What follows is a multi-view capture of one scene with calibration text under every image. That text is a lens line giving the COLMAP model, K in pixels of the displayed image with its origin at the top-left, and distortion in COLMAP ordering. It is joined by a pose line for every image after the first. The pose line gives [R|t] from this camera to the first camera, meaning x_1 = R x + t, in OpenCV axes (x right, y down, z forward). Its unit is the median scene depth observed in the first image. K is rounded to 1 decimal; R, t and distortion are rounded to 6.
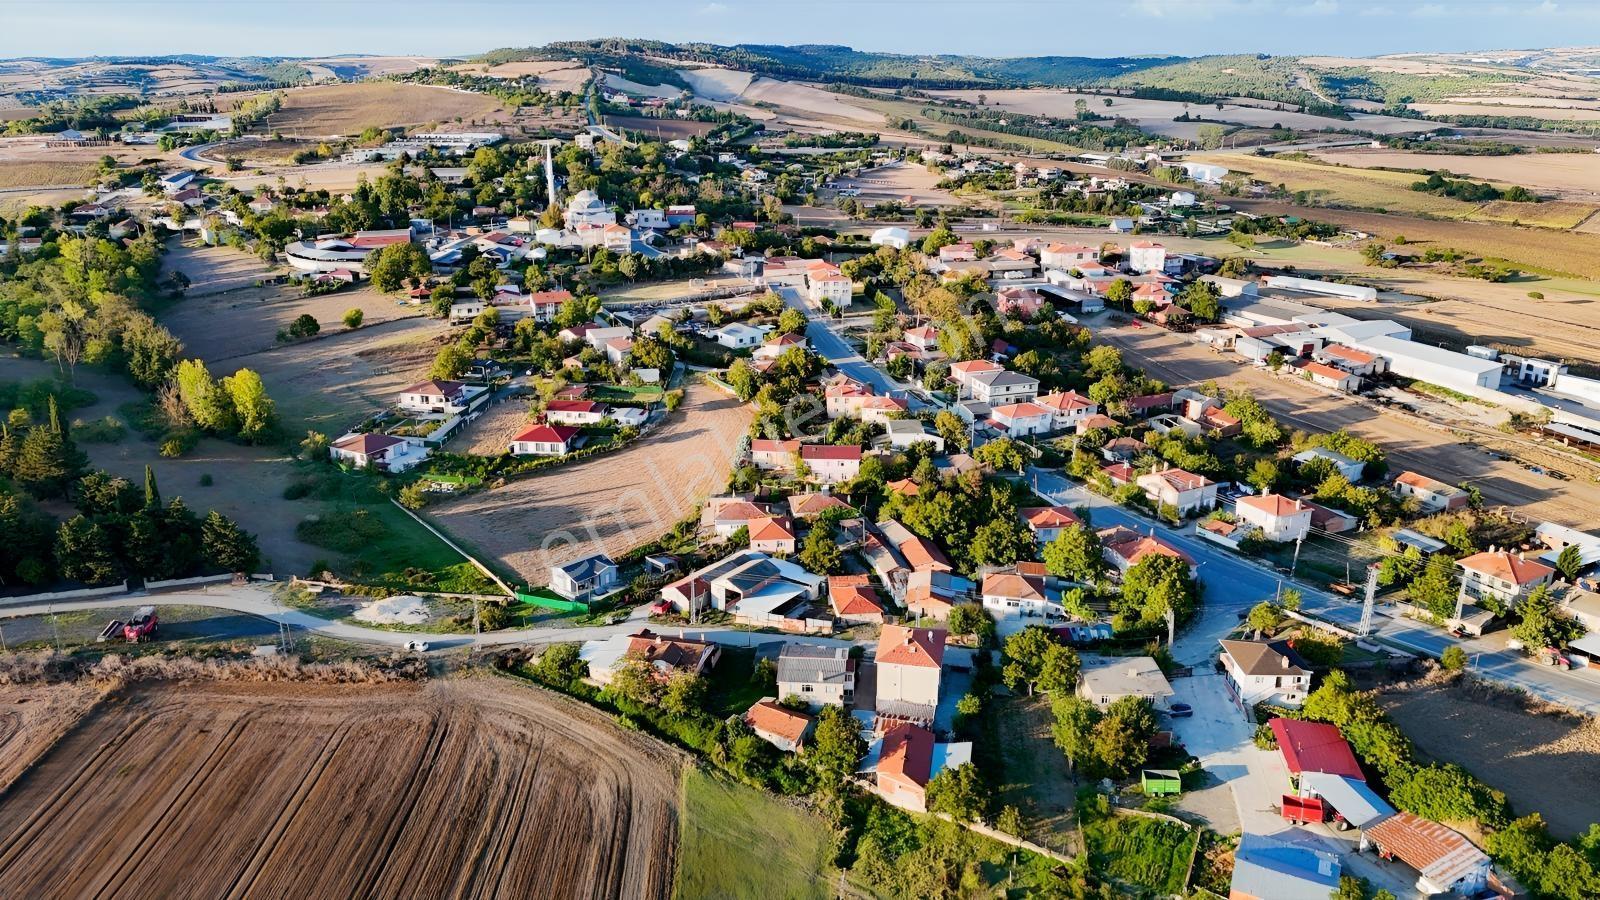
lens RADIAL K [[1168.9, 0, 796.7], [0, 1168.9, 444.5], [0, 0, 1]] dist [0.076314, -0.079296]
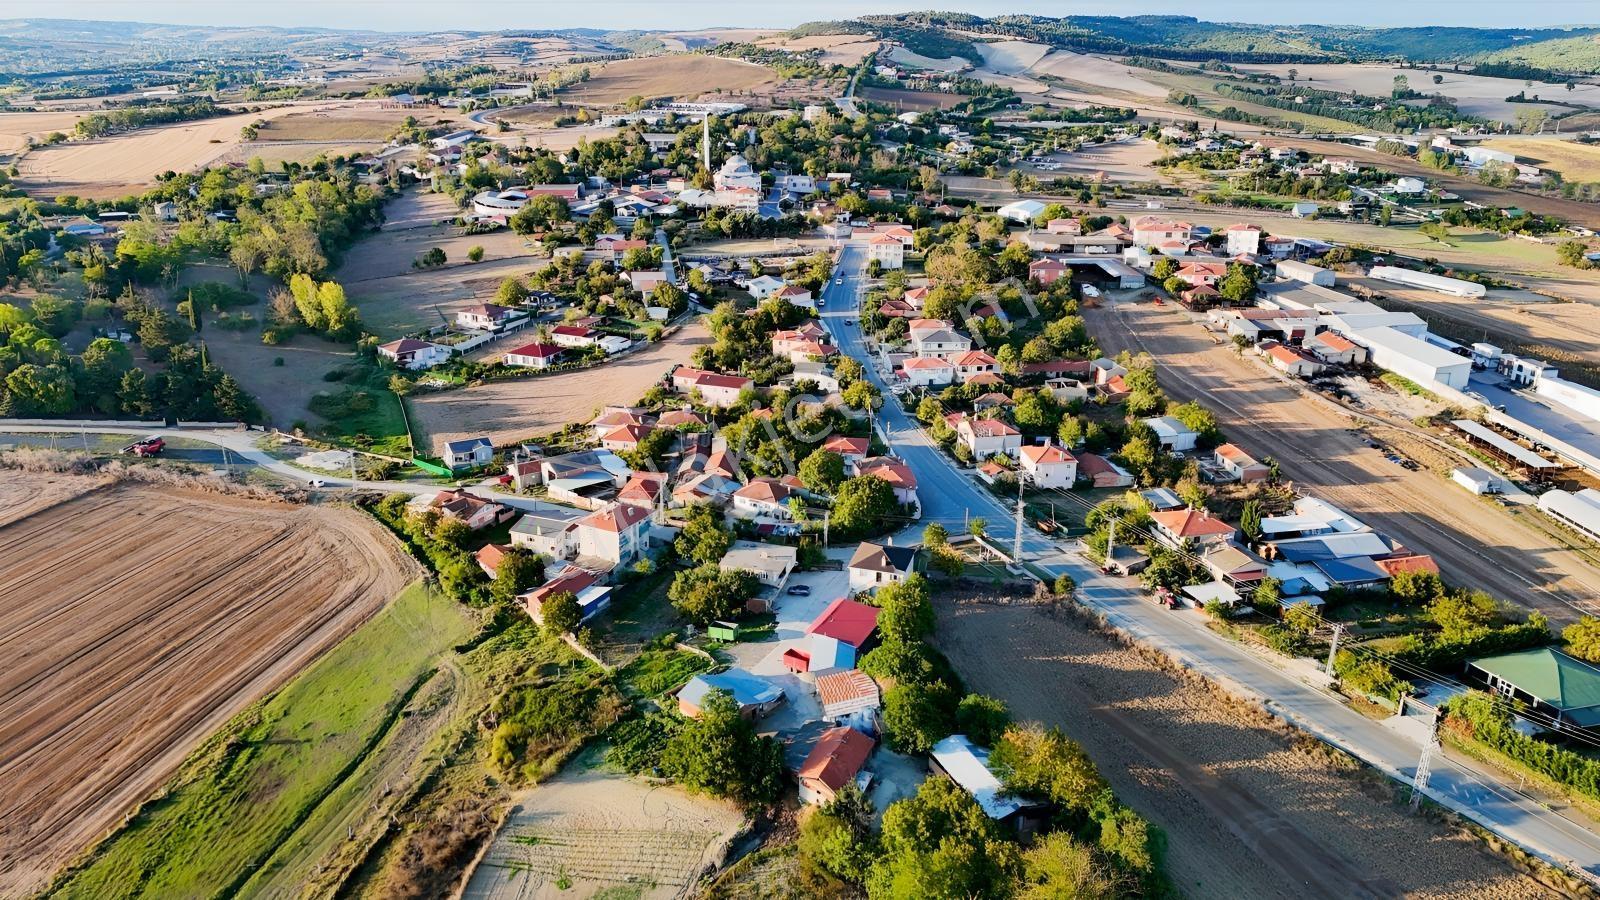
lens RADIAL K [[1168.9, 0, 796.7], [0, 1168.9, 444.5], [0, 0, 1]] dist [0.076314, -0.079296]
pose [[0.956283, 0.099266, -0.275081, 0.356752], [-0.093231, 0.995030, 0.034964, 0.018564], [0.277185, -0.007790, 0.960785, -0.087159]]
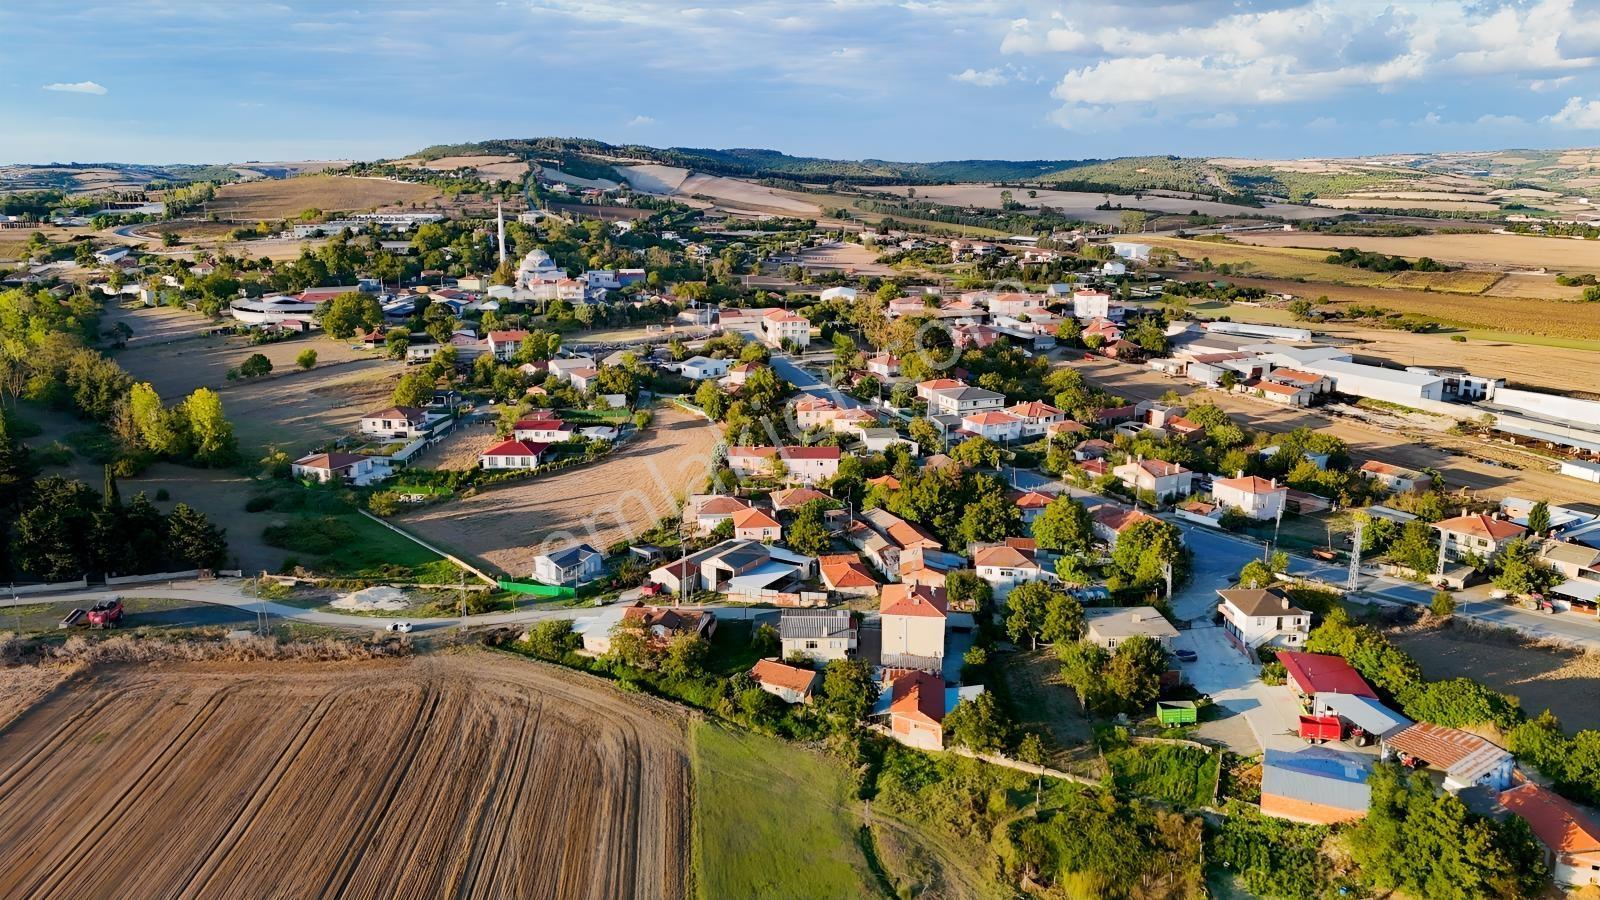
lens RADIAL K [[1168.9, 0, 796.7], [0, 1168.9, 444.5], [0, 0, 1]] dist [0.076314, -0.079296]
pose [[0.998196, -0.016726, 0.057659, -0.032302], [0.021665, 0.996050, -0.086113, 0.070584], [-0.055991, 0.087207, 0.994615, 0.005587]]
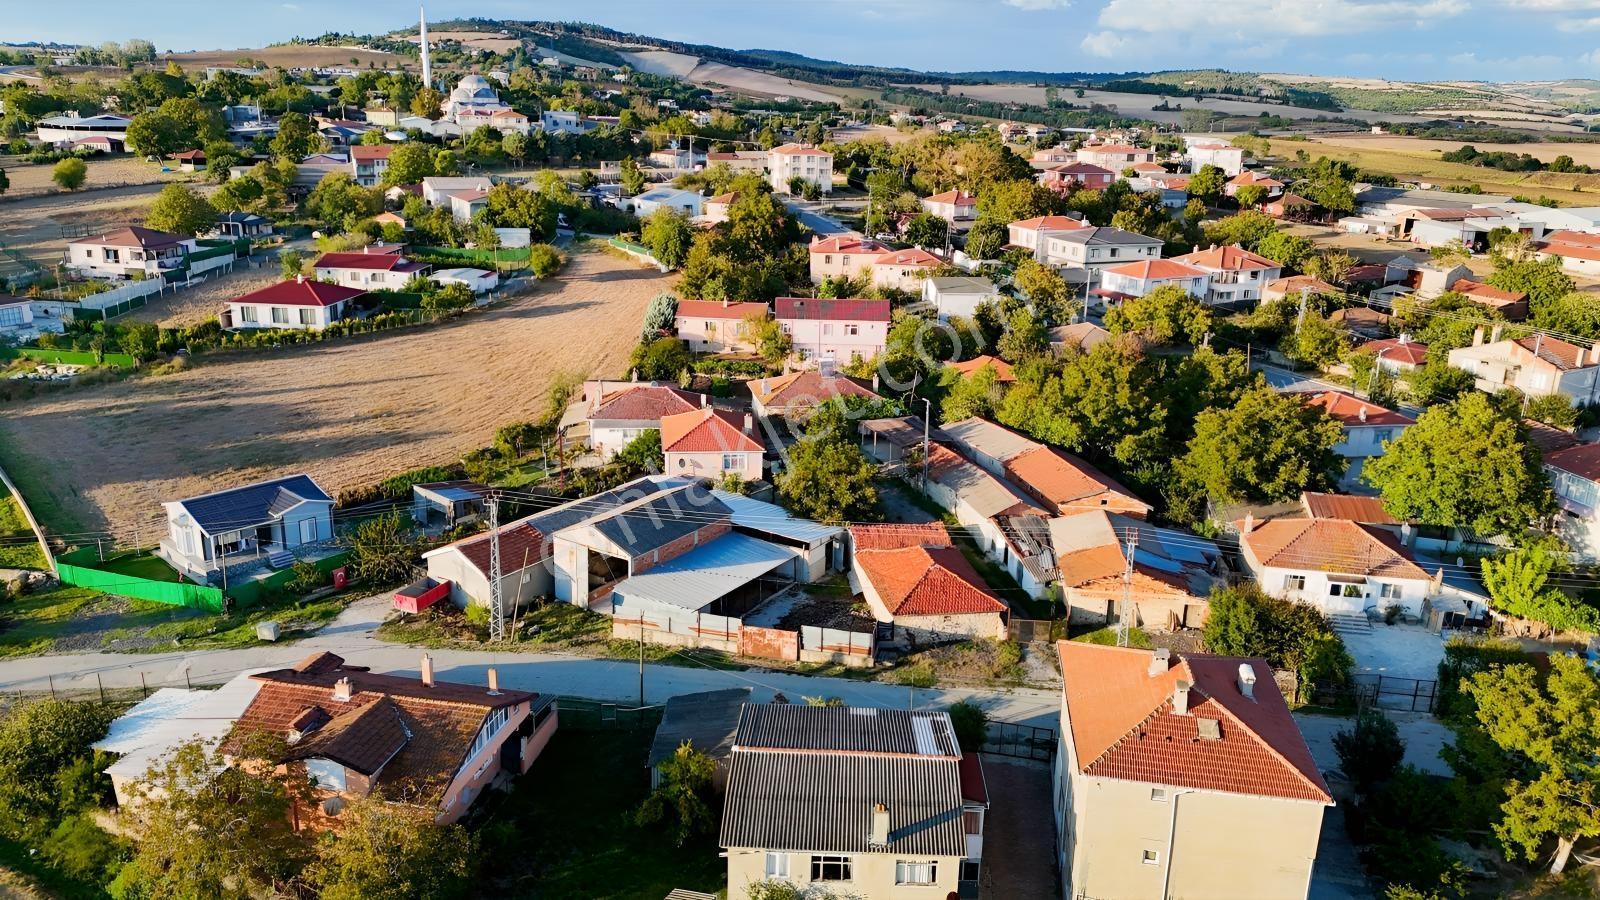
lens RADIAL K [[1168.9, 0, 796.7], [0, 1168.9, 444.5], [0, 0, 1]] dist [0.076314, -0.079296]
pose [[0.998825, 0.011133, 0.047160, -0.007353], [-0.010024, 0.999669, -0.023687, 0.064629], [-0.047408, 0.023186, 0.998606, 0.406659]]
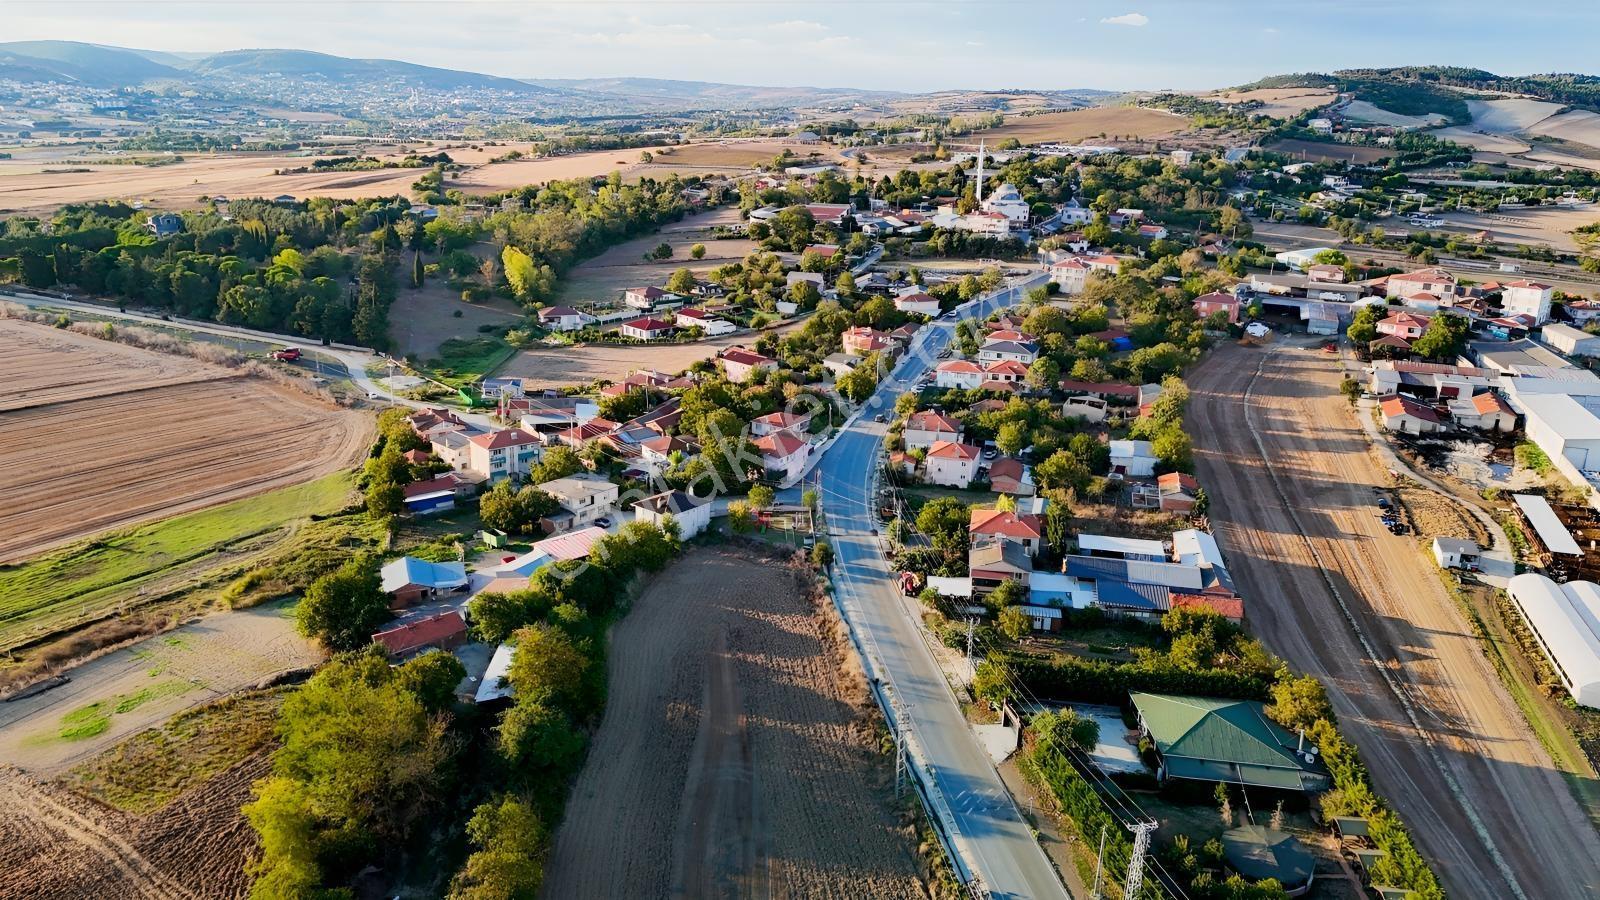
lens RADIAL K [[1168.9, 0, 796.7], [0, 1168.9, 444.5], [0, 0, 1]] dist [0.076314, -0.079296]
pose [[0.755084, 0.204298, -0.622986, 0.703895], [-0.222455, 0.973676, 0.049676, 0.018068], [0.616735, 0.101077, 0.780654, 0.074412]]
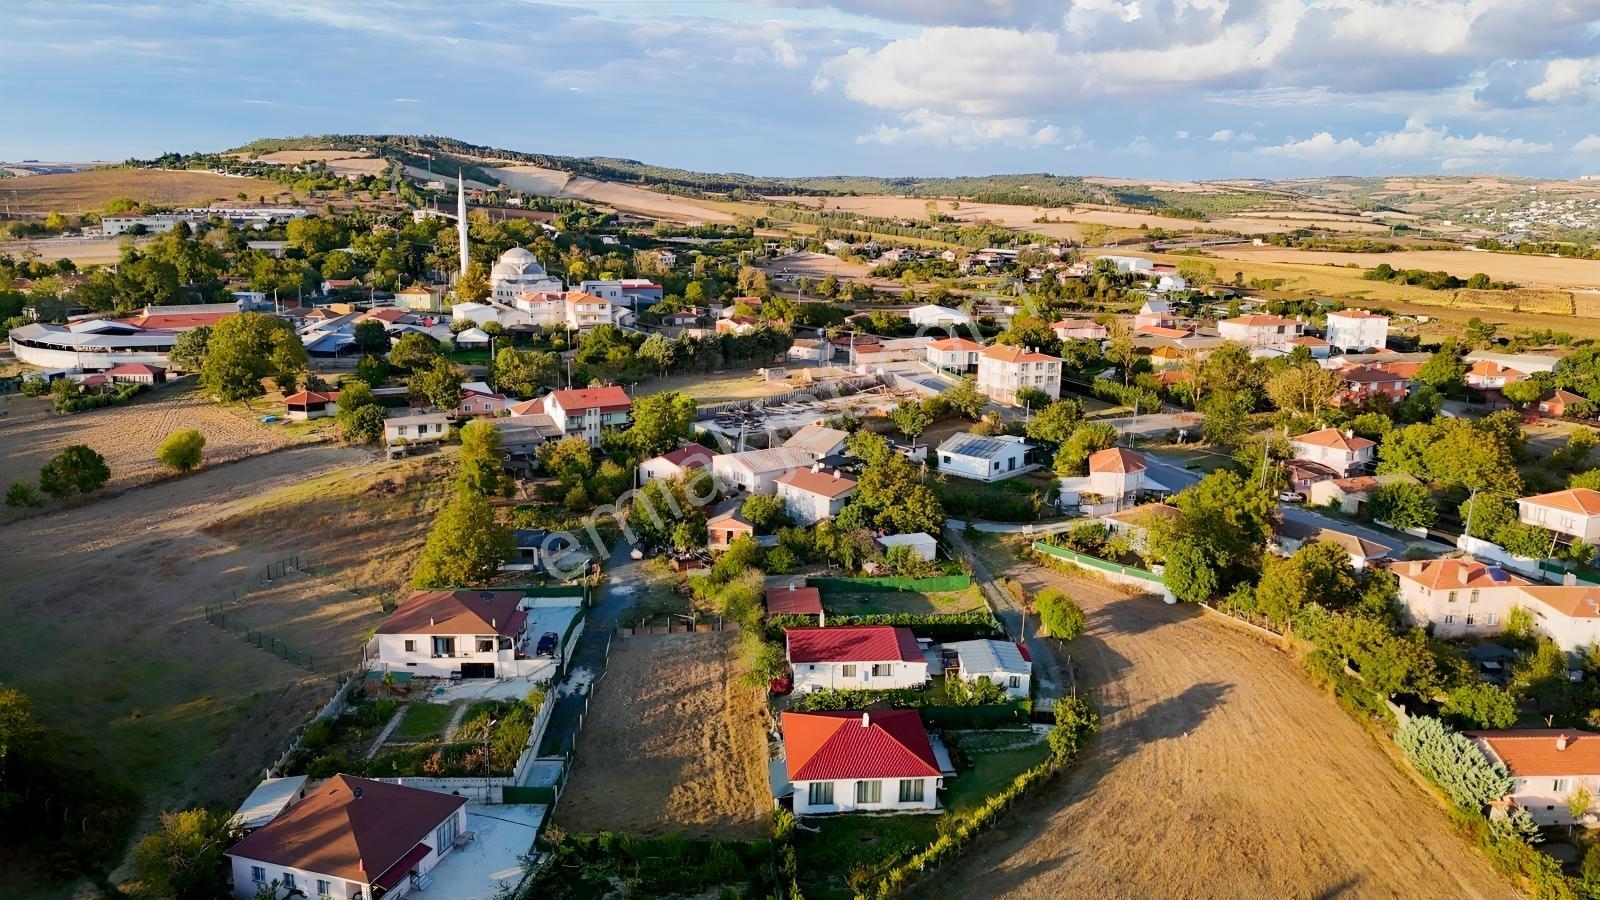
lens RADIAL K [[1168.9, 0, 796.7], [0, 1168.9, 444.5], [0, 0, 1]] dist [0.076314, -0.079296]
pose [[0.979733, -0.030867, 0.197916, -0.276650], [0.050902, 0.993986, -0.096957, -0.061138], [-0.193733, 0.105066, 0.975412, 0.587306]]
